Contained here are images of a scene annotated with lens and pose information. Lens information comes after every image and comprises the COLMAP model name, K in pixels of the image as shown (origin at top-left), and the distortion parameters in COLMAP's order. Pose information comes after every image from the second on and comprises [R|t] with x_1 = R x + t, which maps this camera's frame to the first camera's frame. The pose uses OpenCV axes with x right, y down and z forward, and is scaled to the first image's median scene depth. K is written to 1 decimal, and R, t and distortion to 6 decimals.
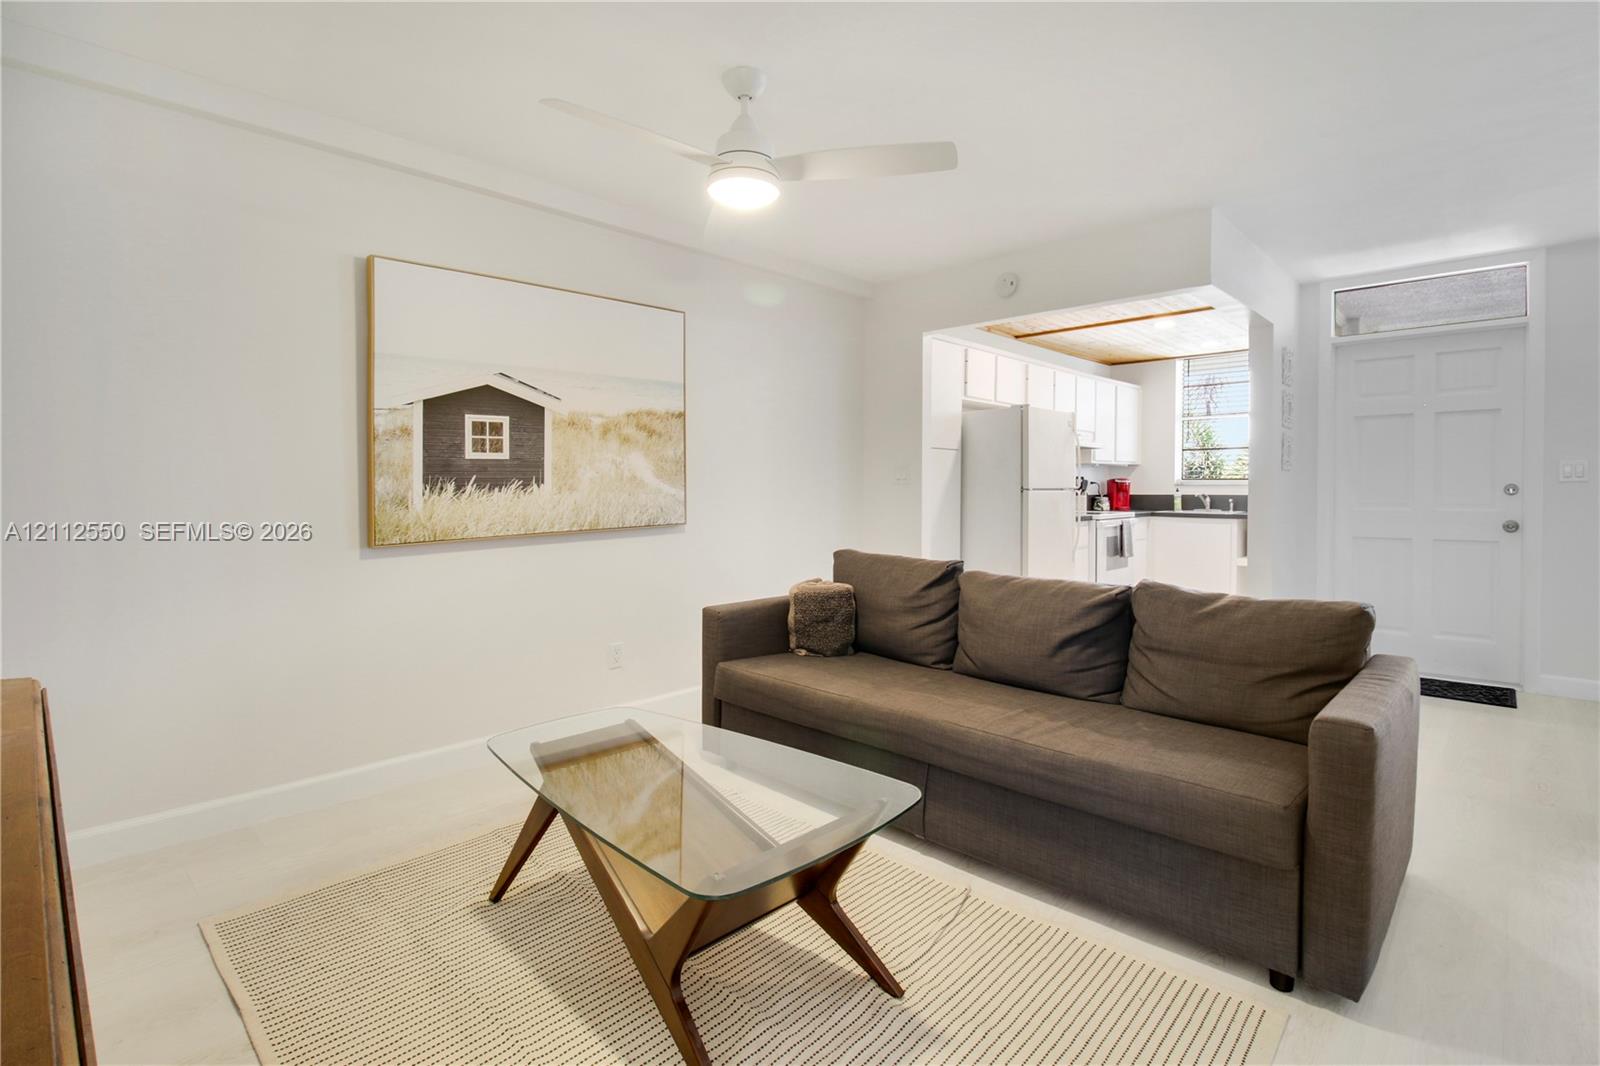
lens RADIAL K [[762.7, 0, 810.0], [0, 762.7, 470.5], [0, 0, 1]] dist [0.000355, -0.006598]
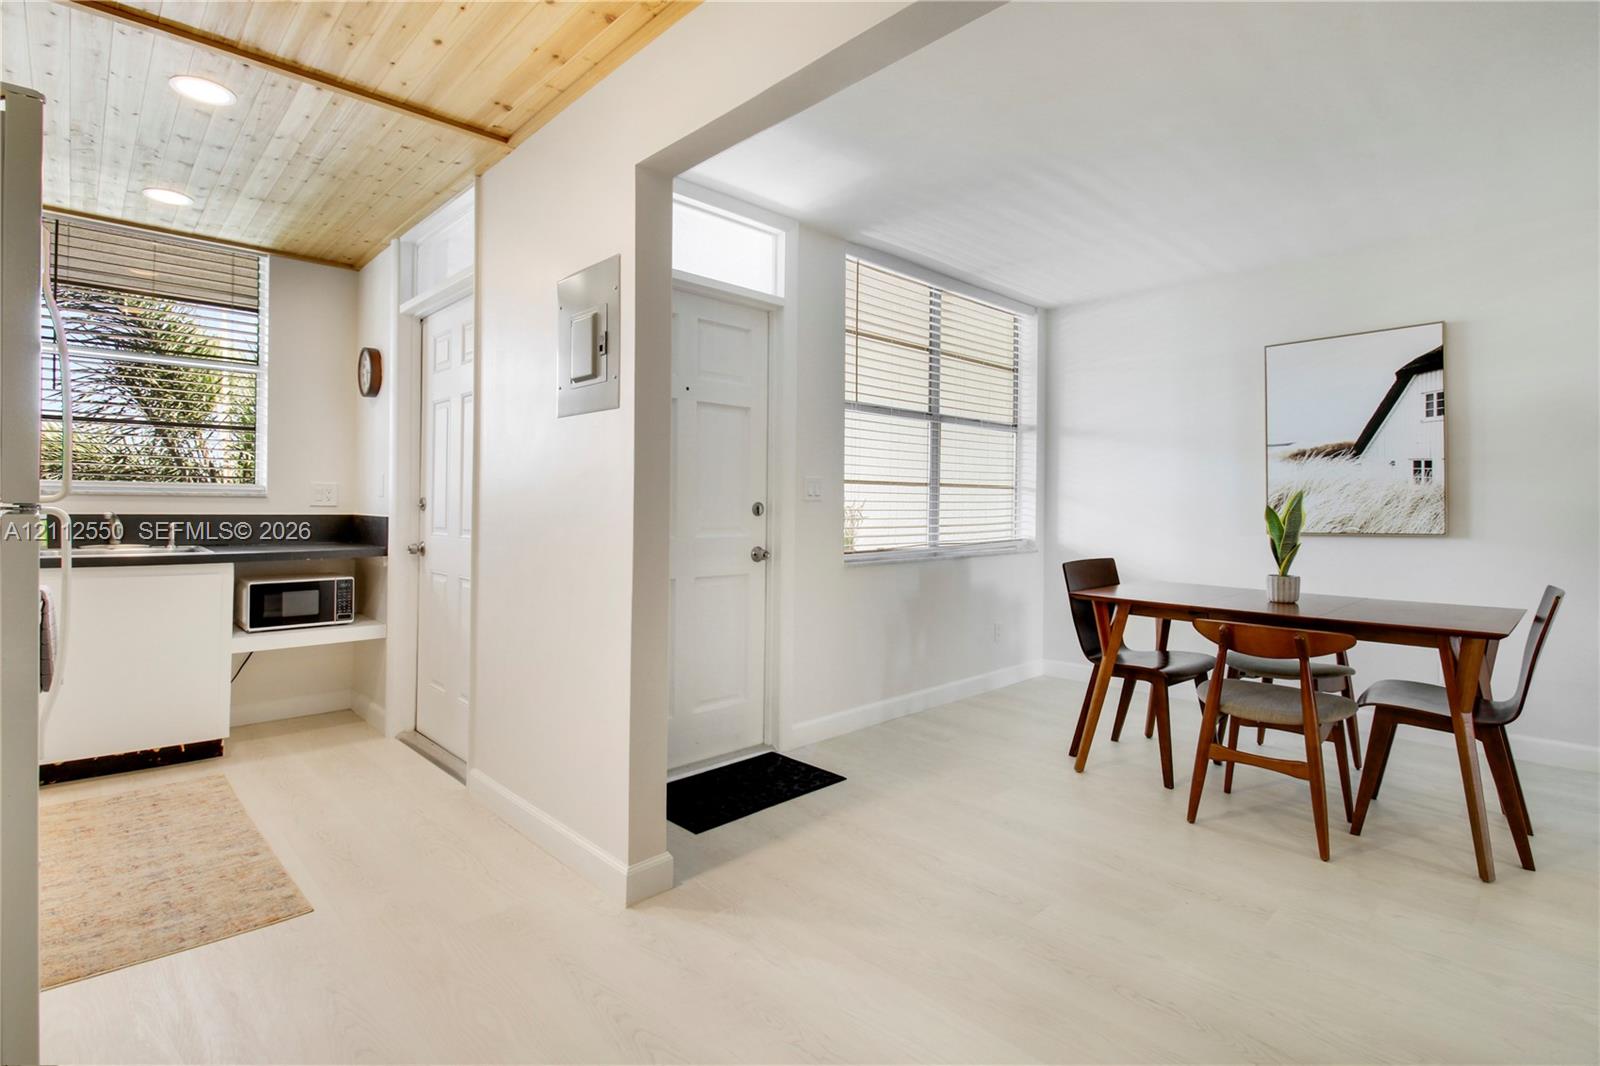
lens RADIAL K [[762.7, 0, 820.5], [0, 762.7, 516.0], [0, 0, 1]] dist [0.000355, -0.006598]
pose [[0.040970, -0.011537, 0.999094, 0.150074], [-0.031761, 0.999413, 0.012844, 0.026825], [-0.998655, -0.032259, 0.040579, 1.204855]]
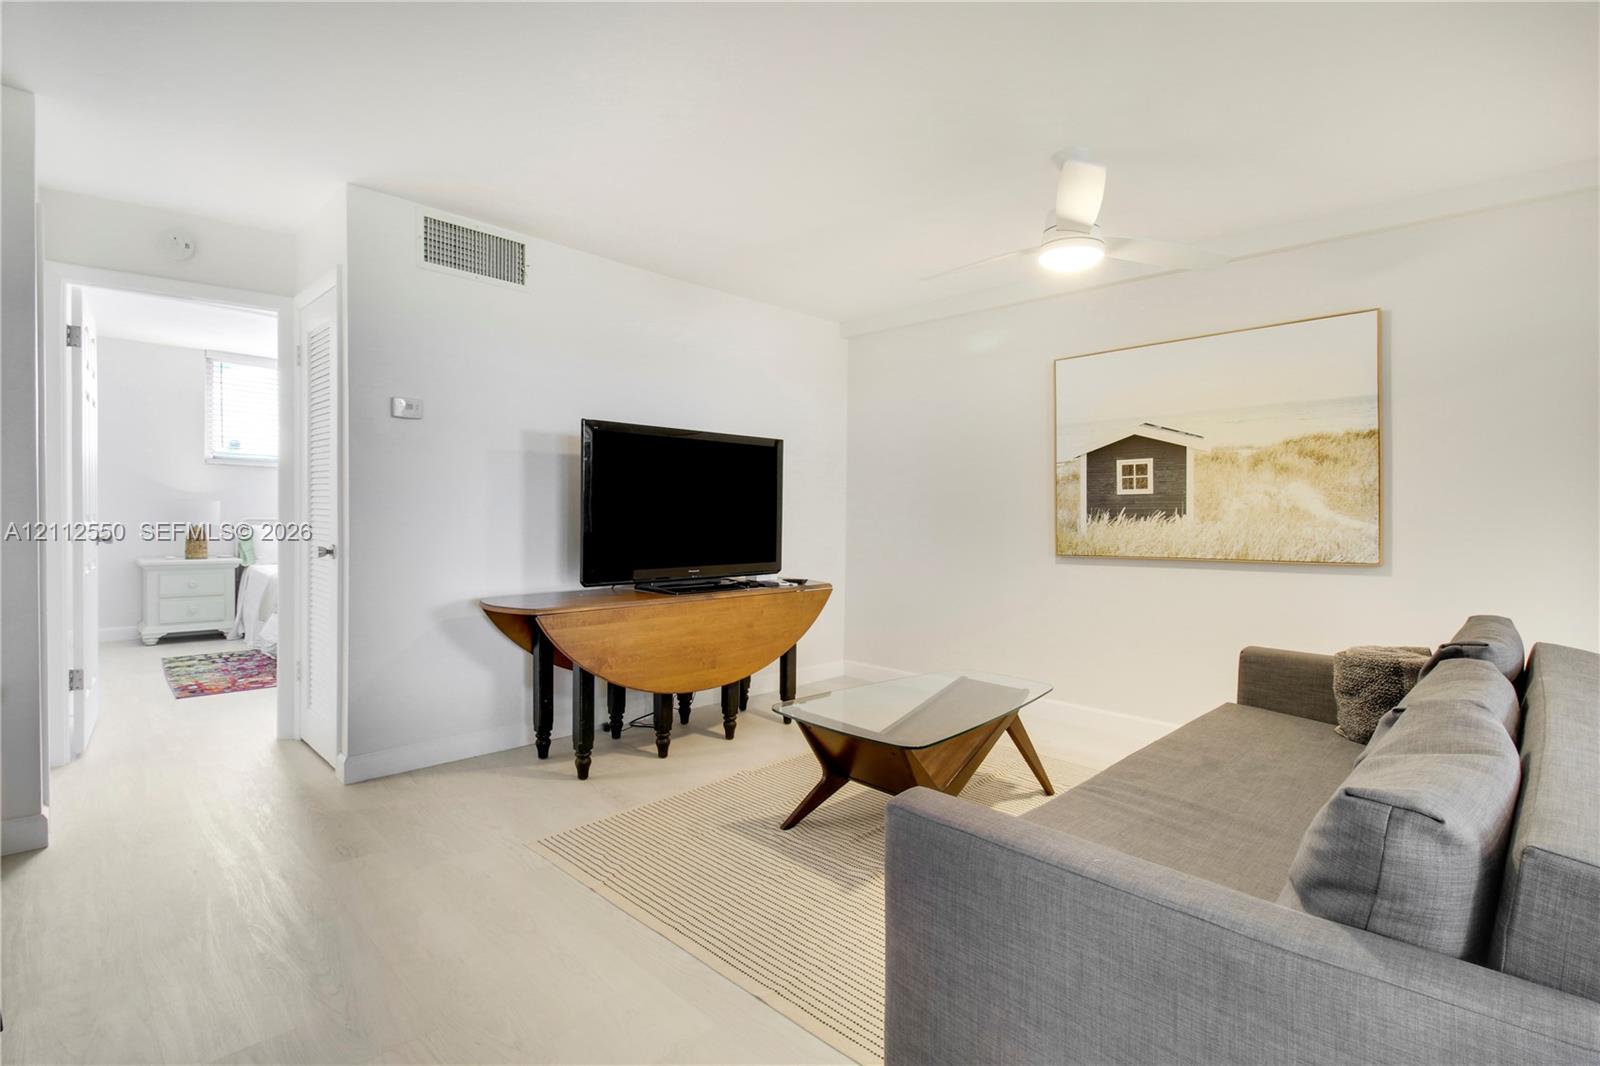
lens RADIAL K [[762.7, 0, 797.0], [0, 762.7, 521.2], [0, 0, 1]] dist [0.000355, -0.006598]
pose [[-0.021832, 0.009910, -0.999713, 0.794570], [0.006637, 0.999930, 0.009767, 0.012551], [0.999740, -0.006422, -0.021896, 0.451438]]
